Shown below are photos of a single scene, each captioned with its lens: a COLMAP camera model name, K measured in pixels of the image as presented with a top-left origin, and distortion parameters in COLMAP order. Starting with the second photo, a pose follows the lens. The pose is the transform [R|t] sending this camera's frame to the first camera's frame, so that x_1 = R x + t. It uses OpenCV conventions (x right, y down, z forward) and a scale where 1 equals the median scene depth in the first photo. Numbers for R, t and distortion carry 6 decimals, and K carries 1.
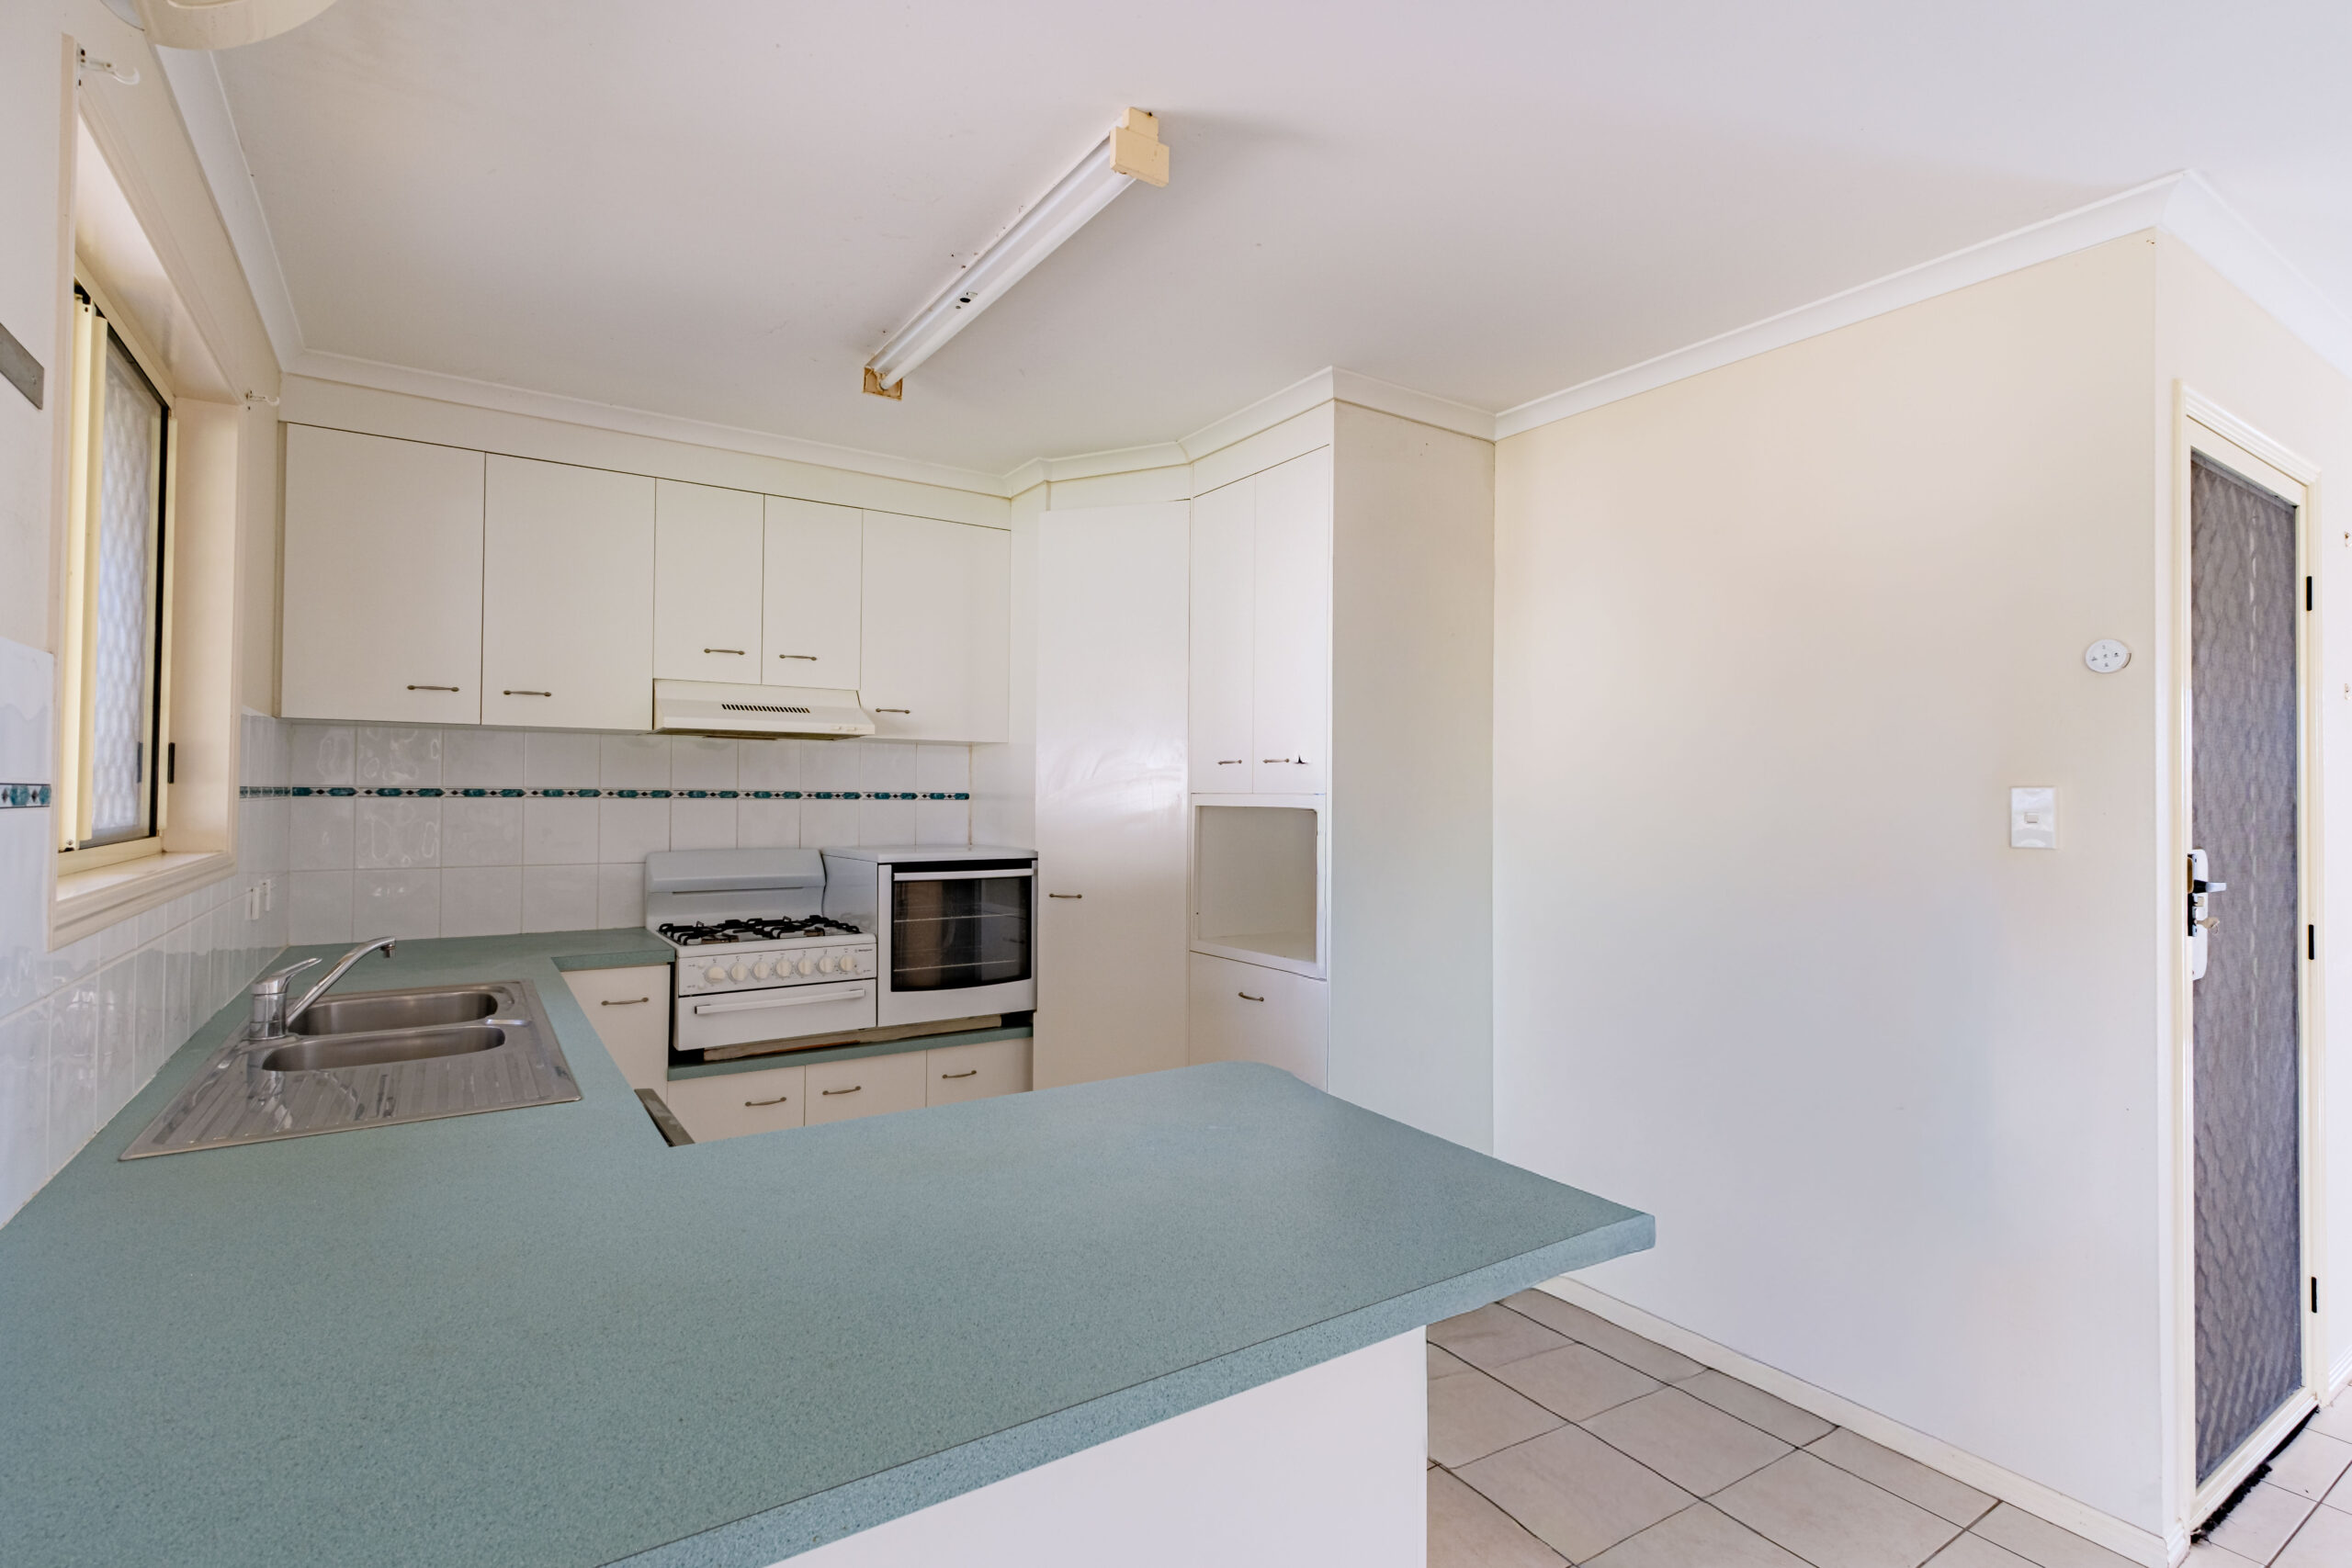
lens RADIAL K [[1113.5, 0, 1184.0], [0, 1113.5, 778.3], [0, 0, 1]] dist [0.001412, 0.000041]
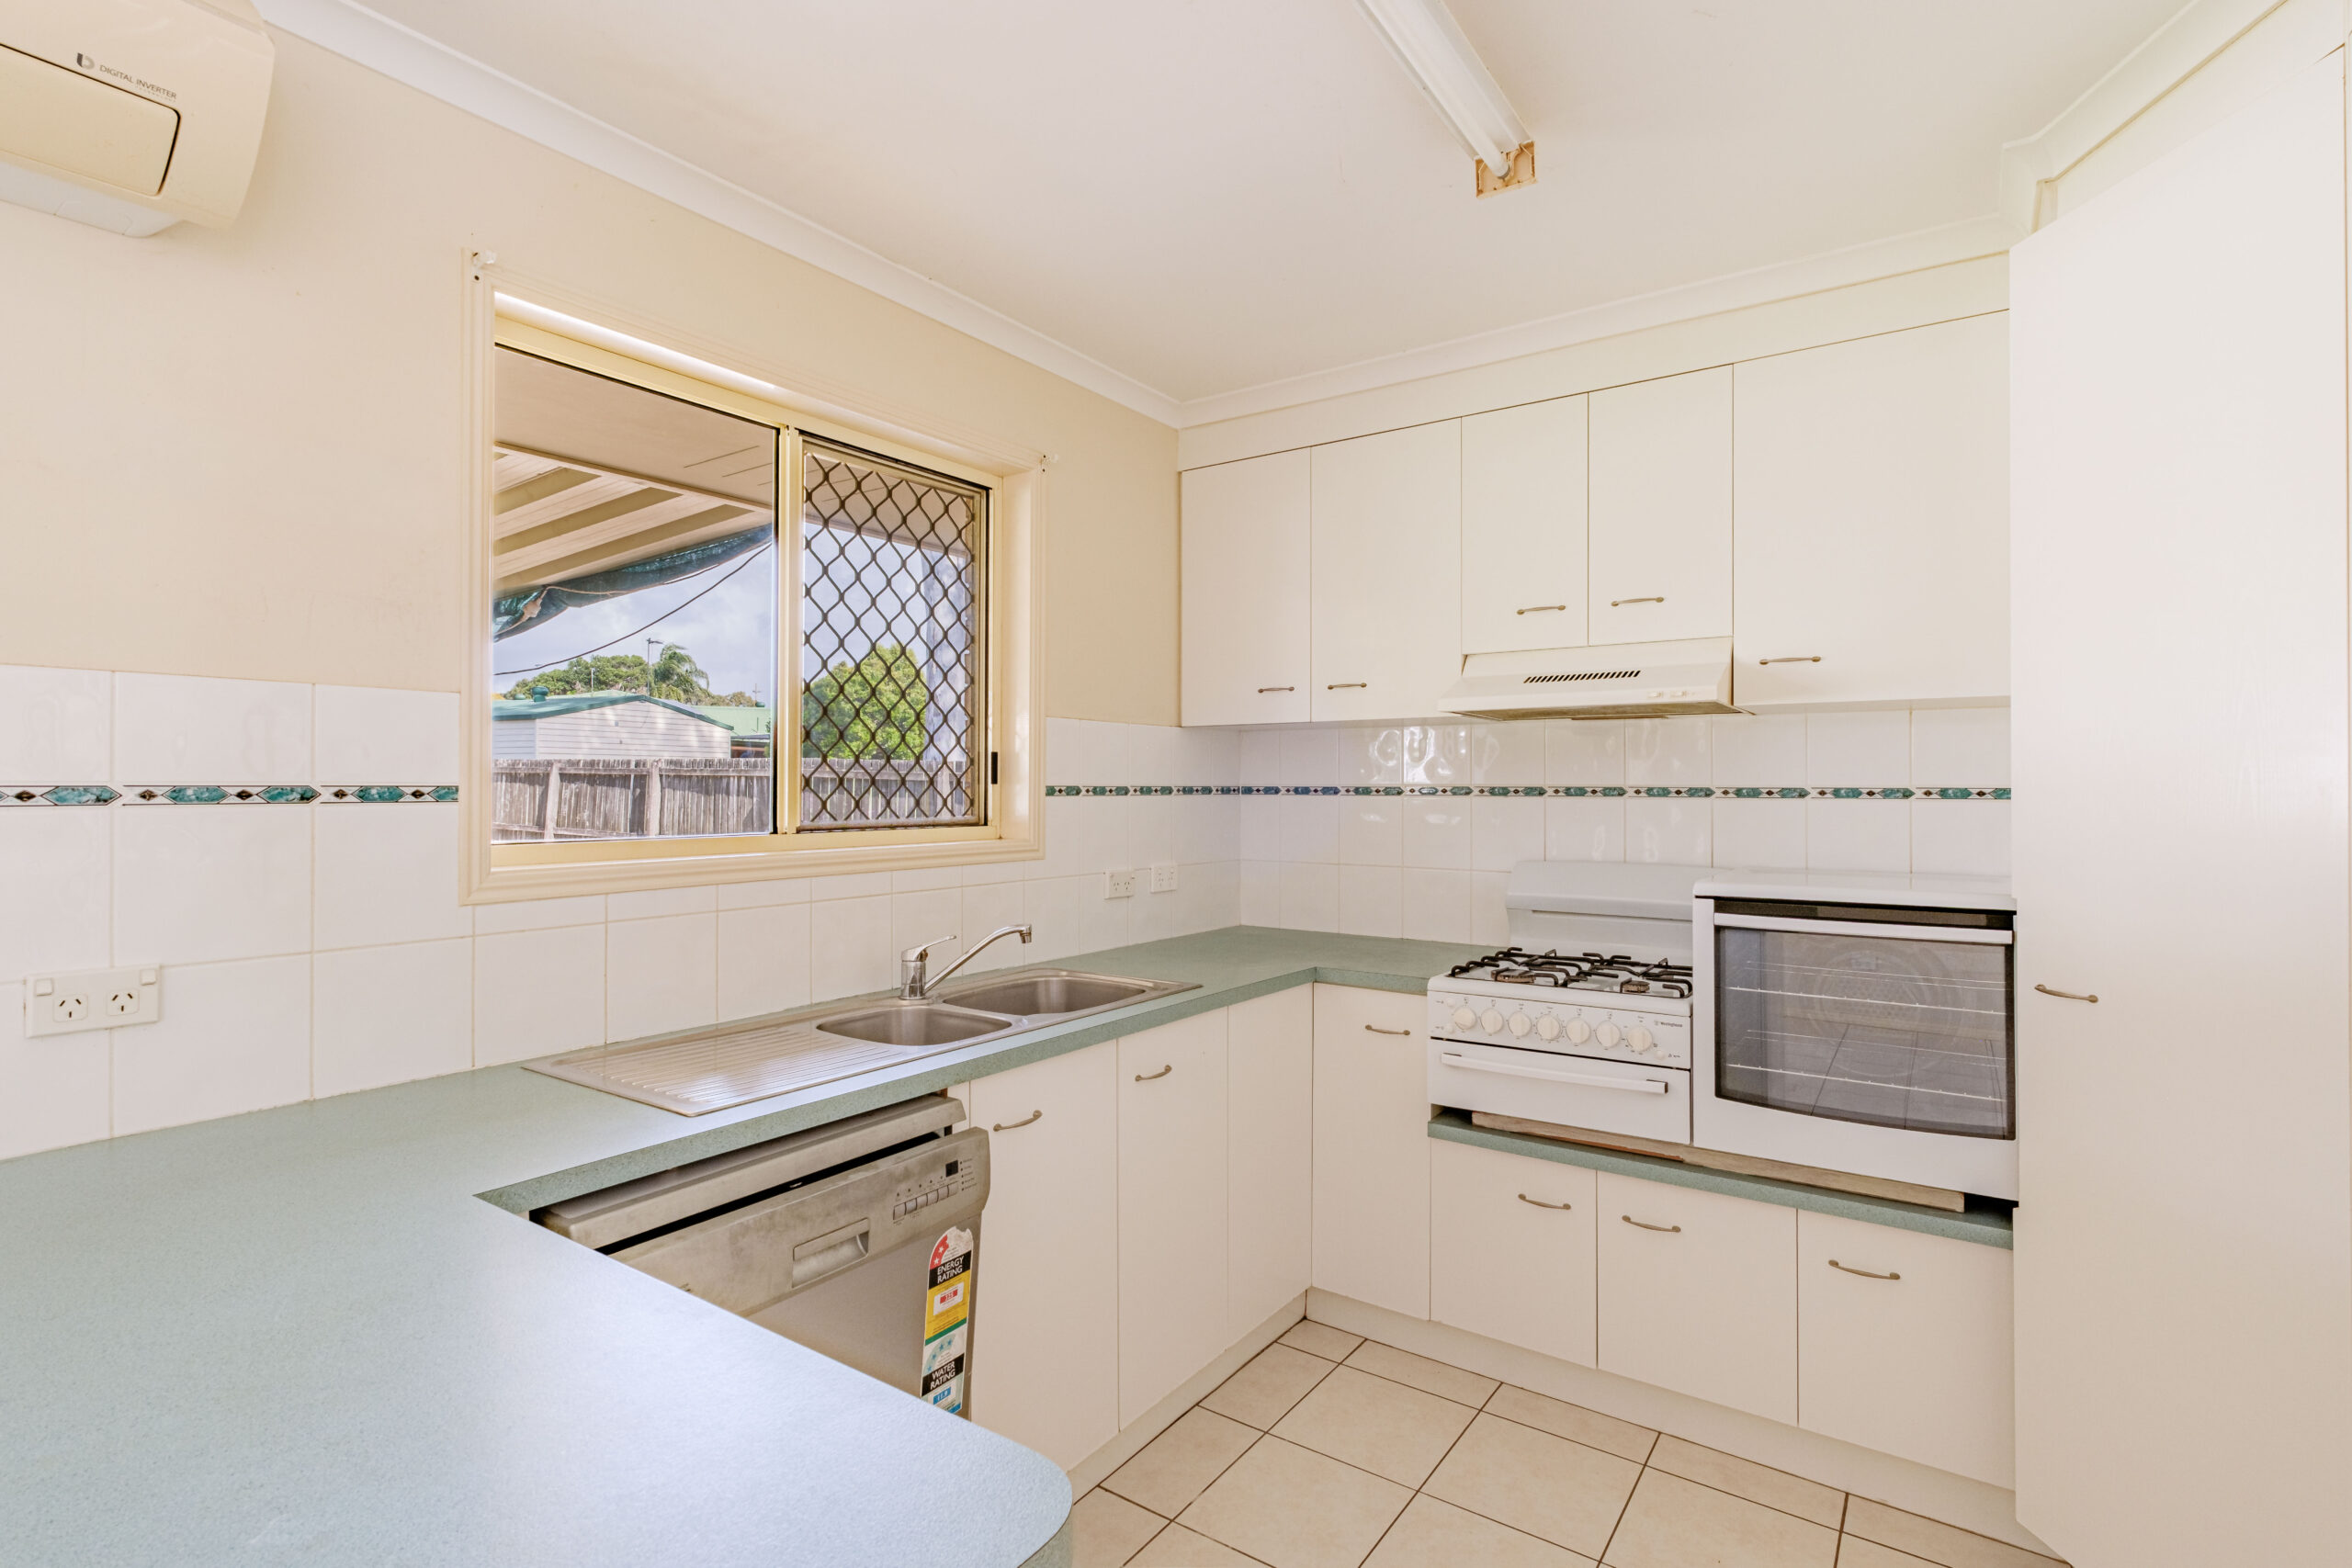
lens RADIAL K [[1113.5, 0, 1184.0], [0, 1113.5, 778.3], [0, 0, 1]] dist [0.001412, 0.000041]
pose [[0.368838, -0.015811, -0.929359, 0.218669], [0.014763, 0.999829, -0.011150, 0.010079], [0.929376, -0.009607, 0.369009, 0.467325]]
